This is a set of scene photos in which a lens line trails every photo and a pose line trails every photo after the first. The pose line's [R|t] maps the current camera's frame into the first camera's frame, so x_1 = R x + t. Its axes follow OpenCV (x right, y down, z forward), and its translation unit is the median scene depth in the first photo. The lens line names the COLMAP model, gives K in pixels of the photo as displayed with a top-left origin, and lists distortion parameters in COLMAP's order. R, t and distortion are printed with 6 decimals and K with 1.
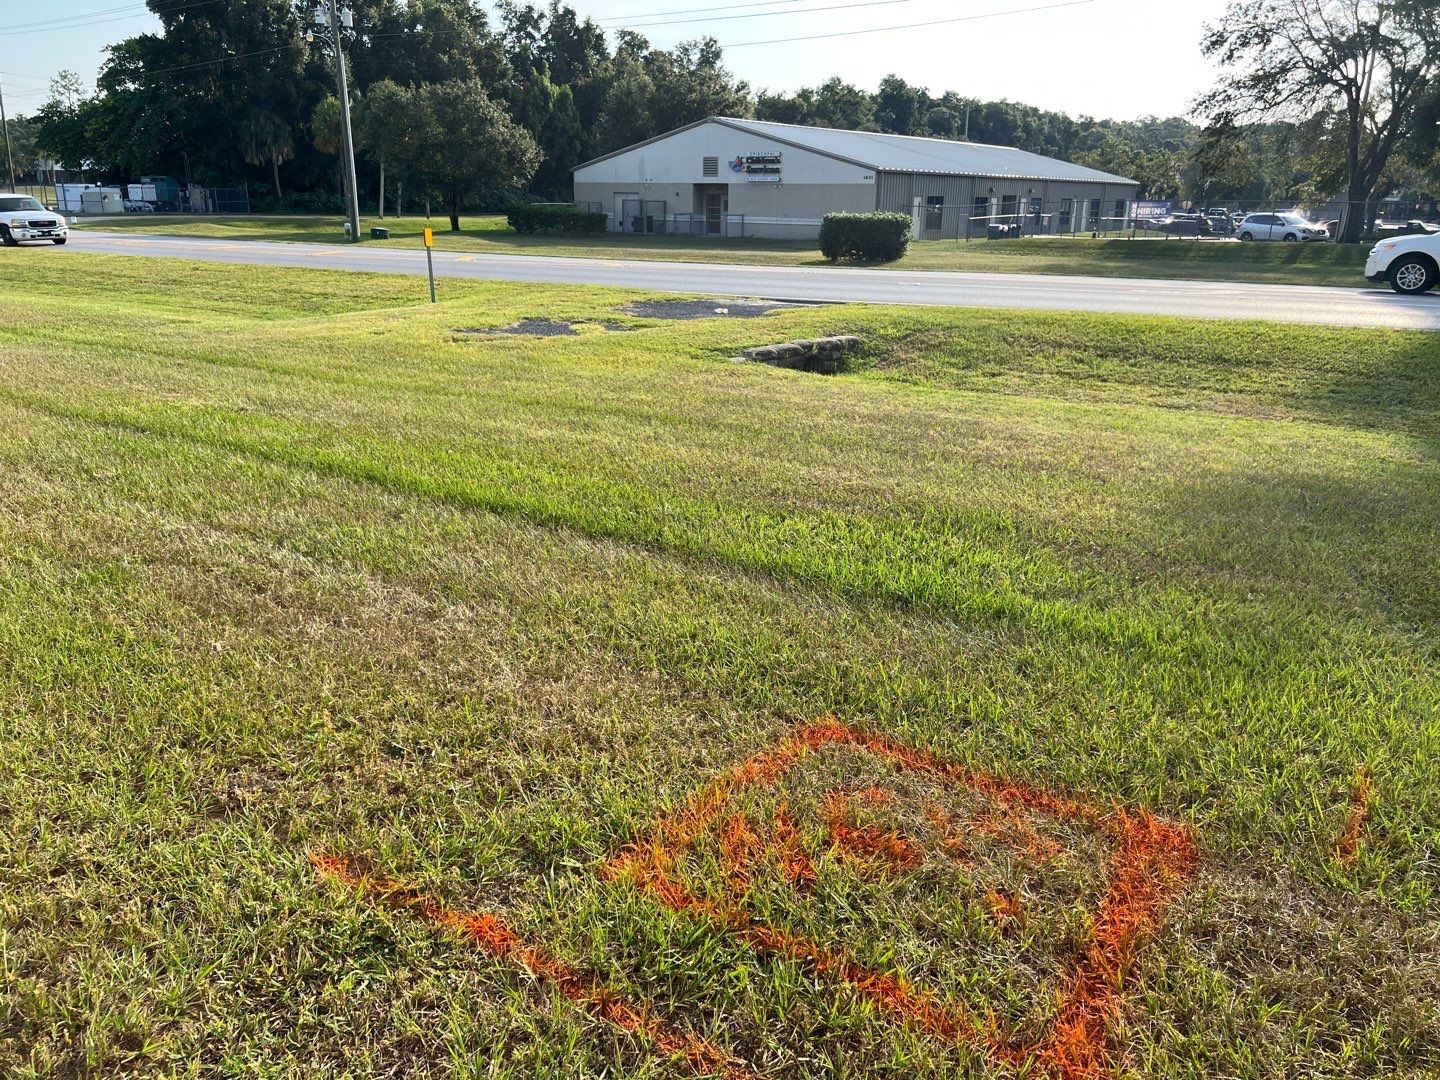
lens RADIAL K [[1117.9, 0, 728.9], [0, 1117.9, 535.3], [0, 0, 1]] dist [0.043080, -0.042716]
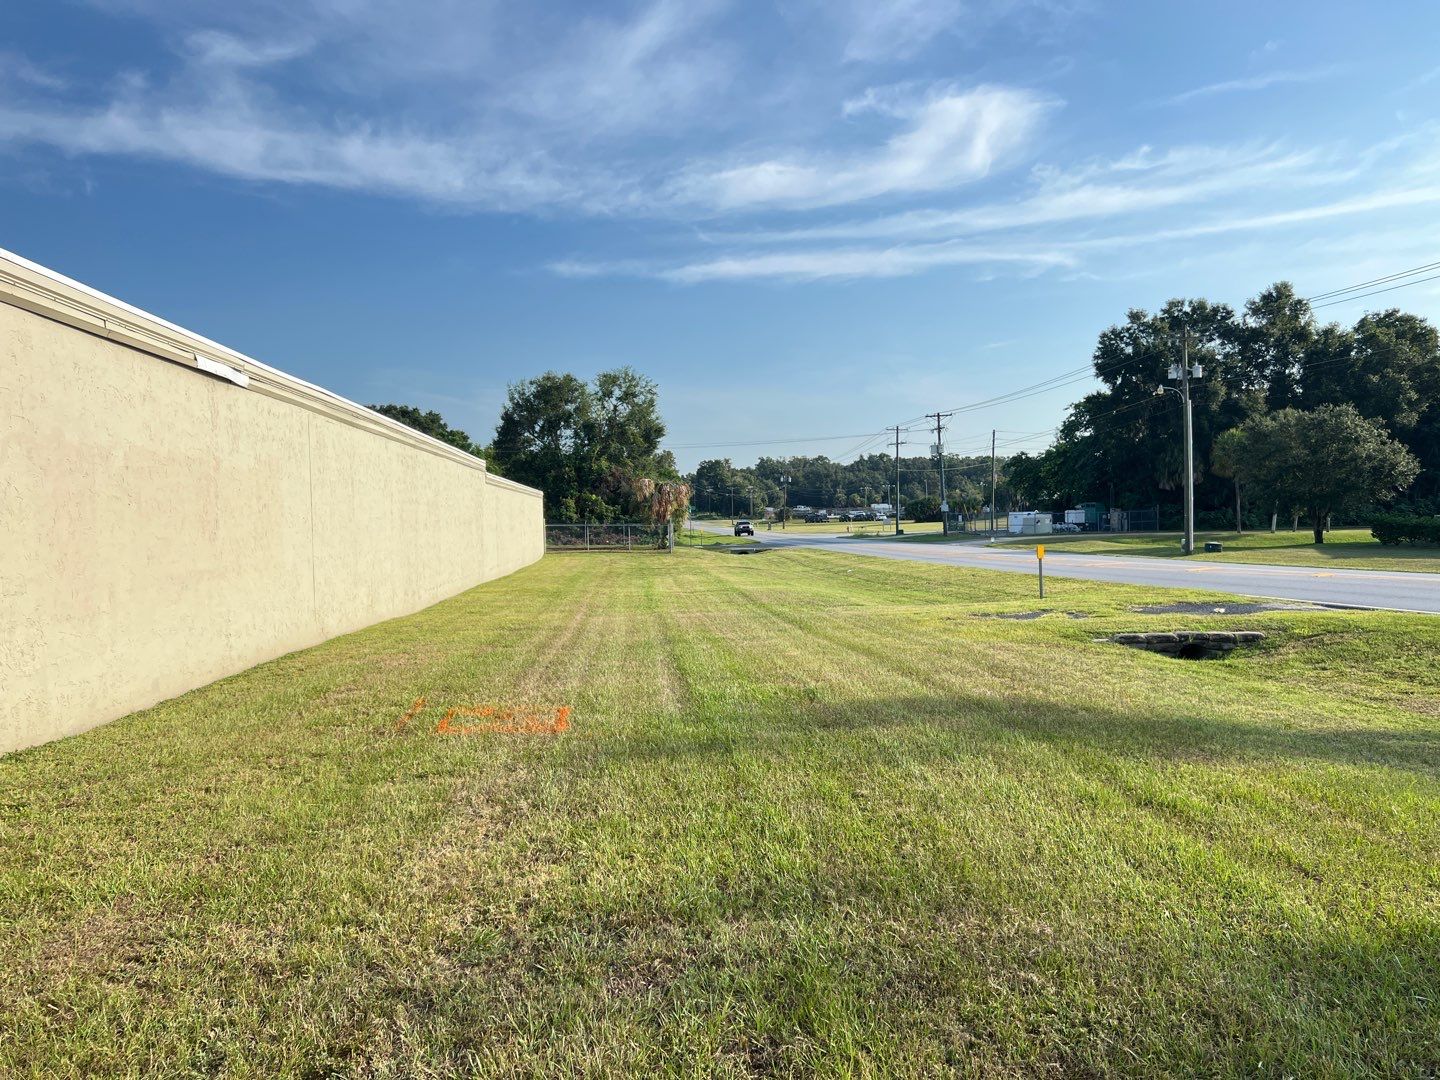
lens RADIAL K [[1117.9, 0, 714.4], [0, 1117.9, 539.5], [0, 0, 1]] dist [0.043080, -0.042716]
pose [[0.653902, -0.013069, -0.756466, 0.168701], [-0.188174, 0.965622, -0.179344, 0.011503], [0.732804, 0.259620, 0.628963, -0.043690]]
